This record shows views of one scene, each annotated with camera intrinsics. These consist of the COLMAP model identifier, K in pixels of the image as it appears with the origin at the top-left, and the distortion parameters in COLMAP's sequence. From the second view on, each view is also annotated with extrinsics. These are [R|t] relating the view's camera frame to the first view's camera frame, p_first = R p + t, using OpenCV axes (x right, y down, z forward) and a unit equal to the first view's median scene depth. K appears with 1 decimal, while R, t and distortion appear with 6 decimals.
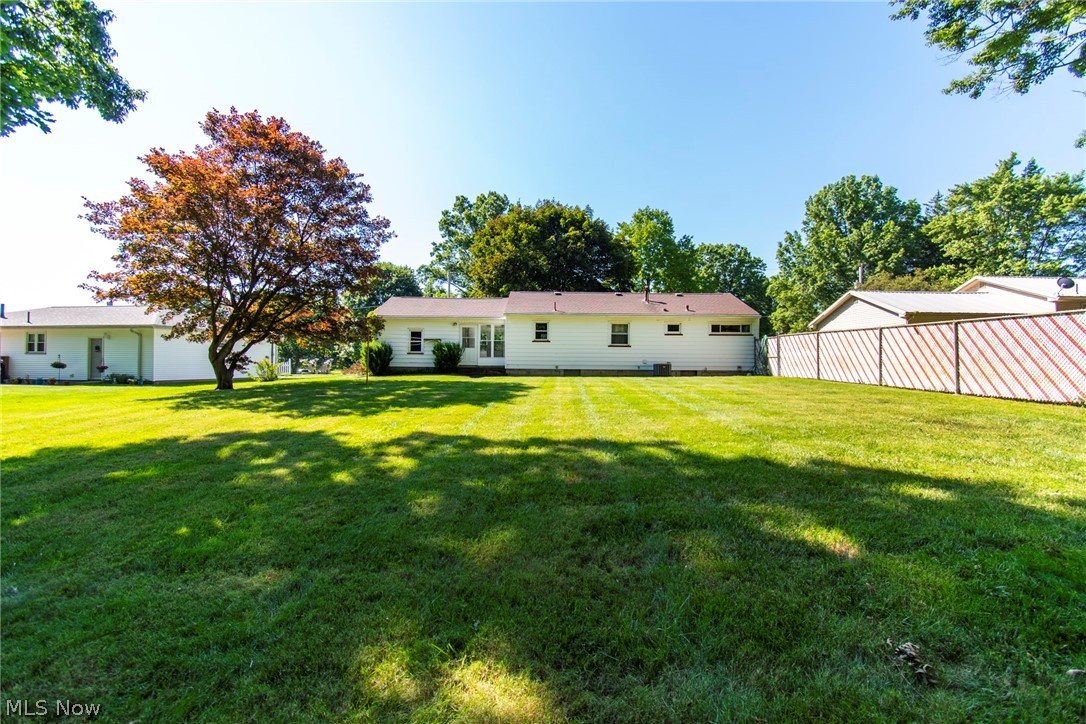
lens RADIAL K [[479.1, 0, 543.0], [0, 479.1, 362.0], [0, 0, 1]] dist [0.000938, -0.000098]
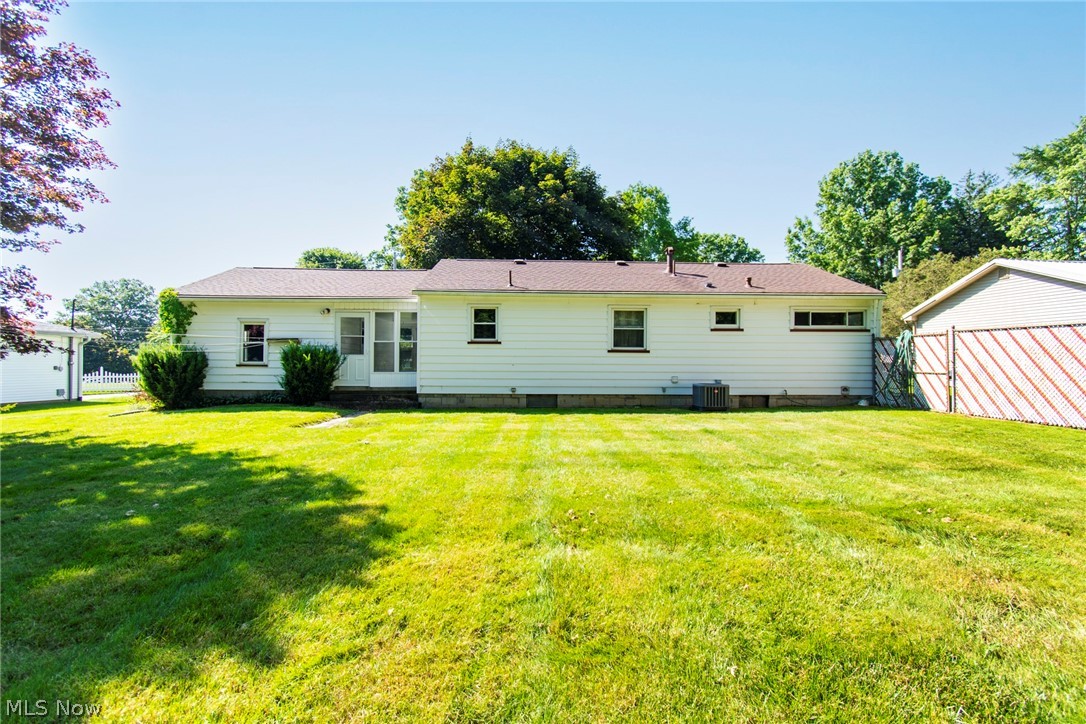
lens RADIAL K [[479.1, 0, 543.0], [0, 479.1, 362.0], [0, 0, 1]] dist [0.000938, -0.000098]
pose [[0.999361, -0.003678, 0.035564, 0.029249], [0.003633, 0.999993, 0.001314, -0.014823], [-0.035568, -0.001184, 0.999367, 0.311018]]
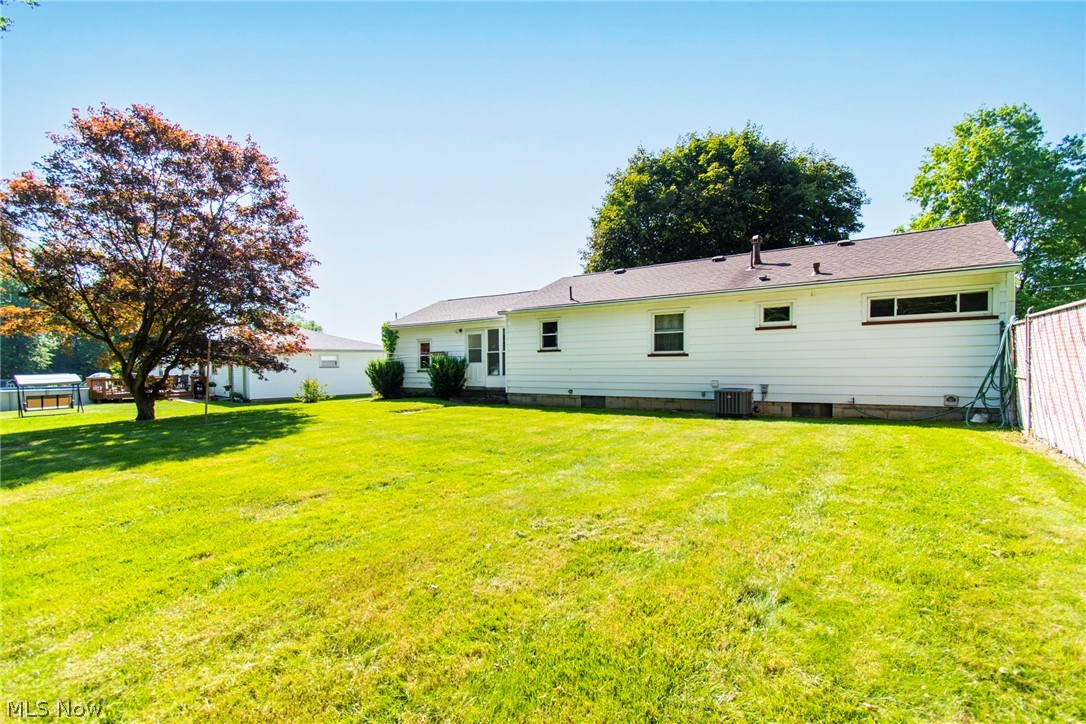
lens RADIAL K [[501.1, 0, 528.9], [0, 501.1, 386.2], [0, 0, 1]] dist [-0.003262, -0.000297]
pose [[0.809976, 0.007847, -0.586410, 0.247354], [0.016944, 0.999180, 0.036774, -0.014362], [0.586218, -0.039722, 0.809179, 0.300430]]
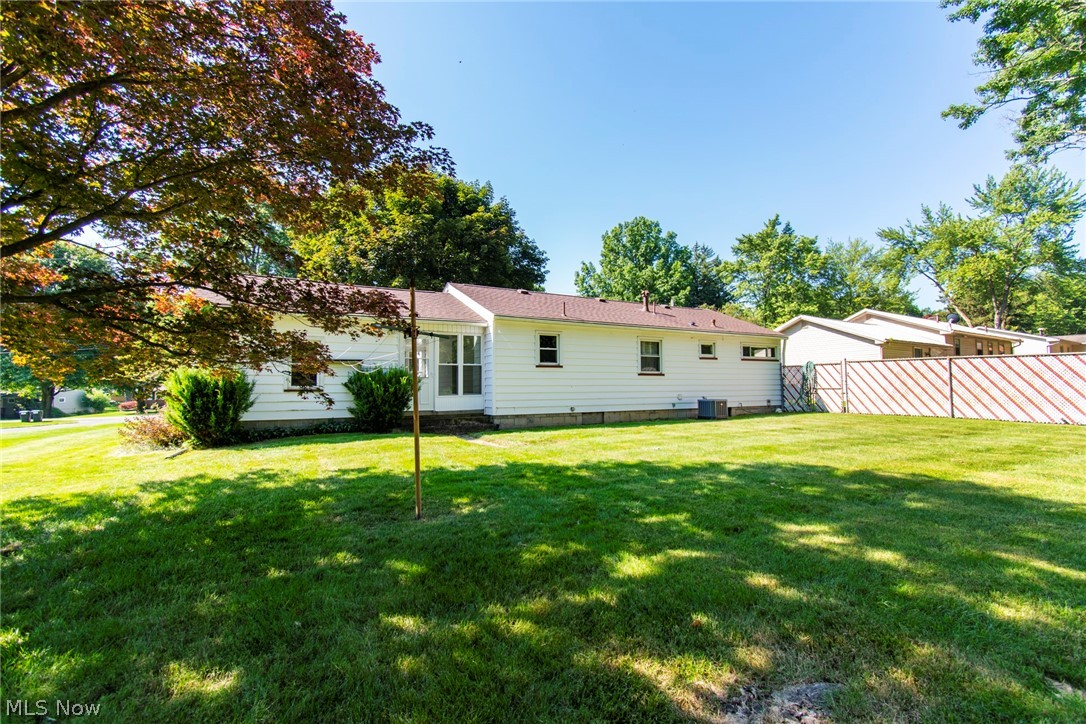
lens RADIAL K [[490.1, 0, 543.0], [0, 490.1, 362.0], [0, 0, 1]] dist [0.002259, -0.000285]
pose [[0.865870, 0.012168, 0.500122, -0.210647], [0.015177, 0.998605, -0.050571, -0.012382], [-0.500039, 0.051378, 0.864477, 0.327531]]
